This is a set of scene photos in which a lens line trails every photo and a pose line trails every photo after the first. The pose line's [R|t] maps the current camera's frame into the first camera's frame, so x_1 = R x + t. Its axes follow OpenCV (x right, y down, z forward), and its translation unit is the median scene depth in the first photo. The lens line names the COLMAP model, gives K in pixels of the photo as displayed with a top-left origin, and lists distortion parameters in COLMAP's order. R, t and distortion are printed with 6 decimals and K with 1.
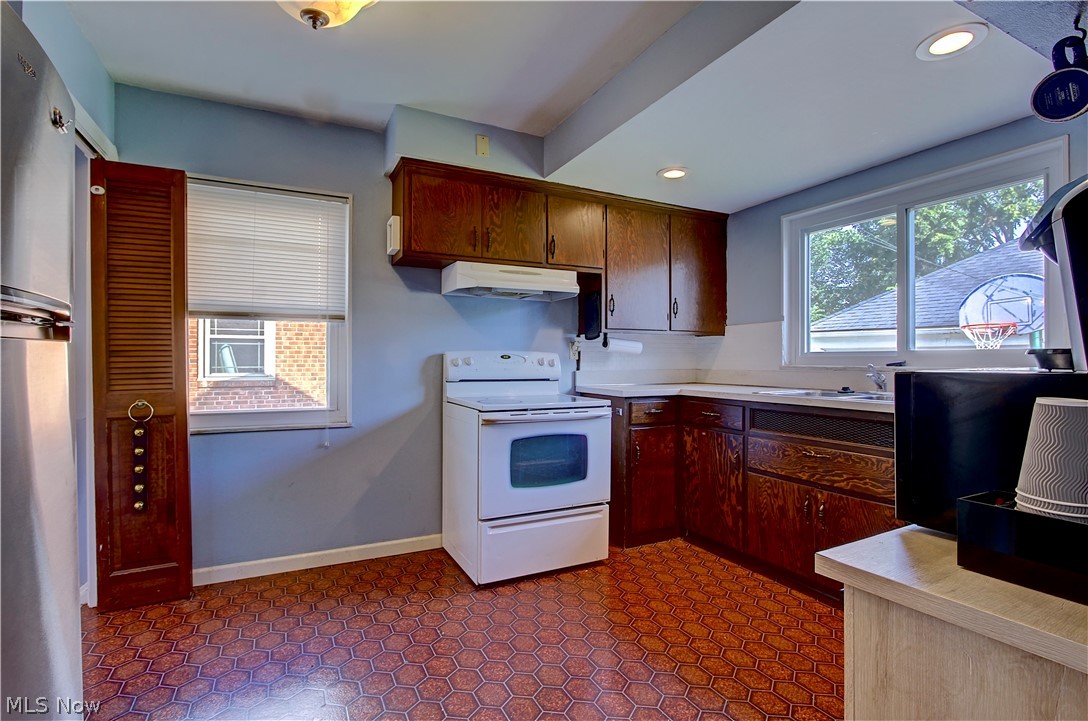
lens RADIAL K [[516.2, 0, 540.5], [0, 516.2, 356.1], [0, 0, 1]] dist [-0.012276, 0.001743]
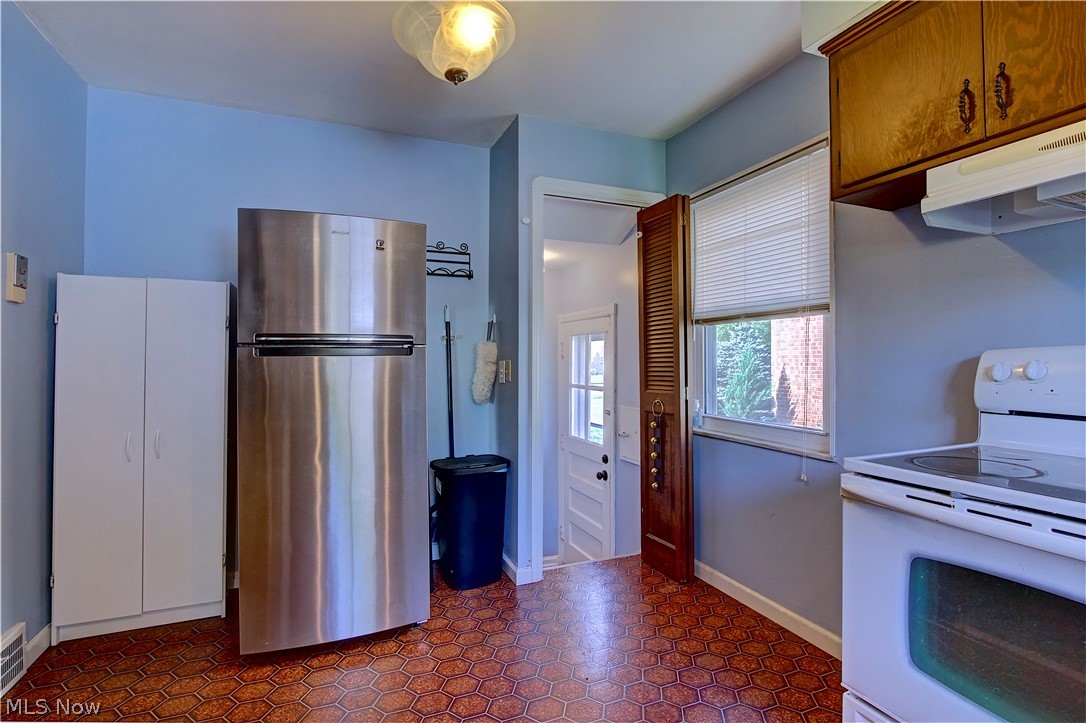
lens RADIAL K [[515.2, 0, 539.5], [0, 515.2, 357.1], [0, 0, 1]] dist [-0.012276, 0.001743]
pose [[-0.074422, -0.010555, -0.997171, 0.366327], [0.002583, 0.999939, -0.010778, 0.001576], [0.997223, -0.003377, -0.074391, 0.670977]]
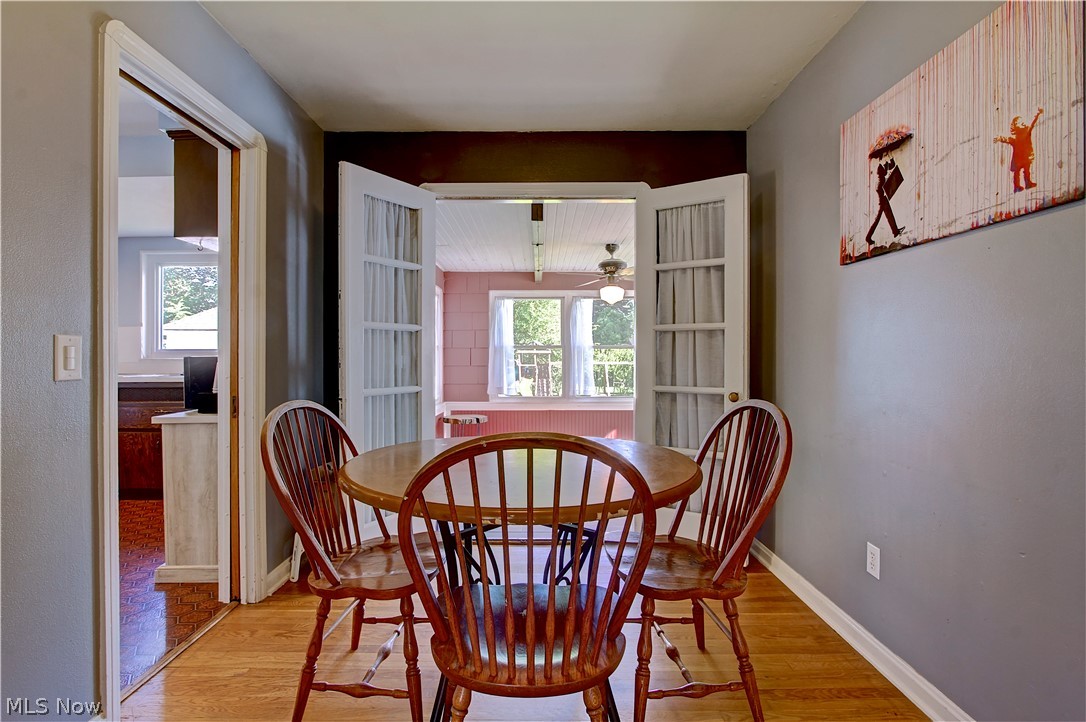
lens RADIAL K [[515.2, 0, 539.5], [0, 515.2, 356.6], [0, 0, 1]] dist [-0.012276, 0.001743]
pose [[0.456194, -0.004457, 0.889869, -0.325738], [-0.002480, 0.999977, 0.006280, 0.001977], [-0.889877, -0.005072, 0.456173, -0.710782]]
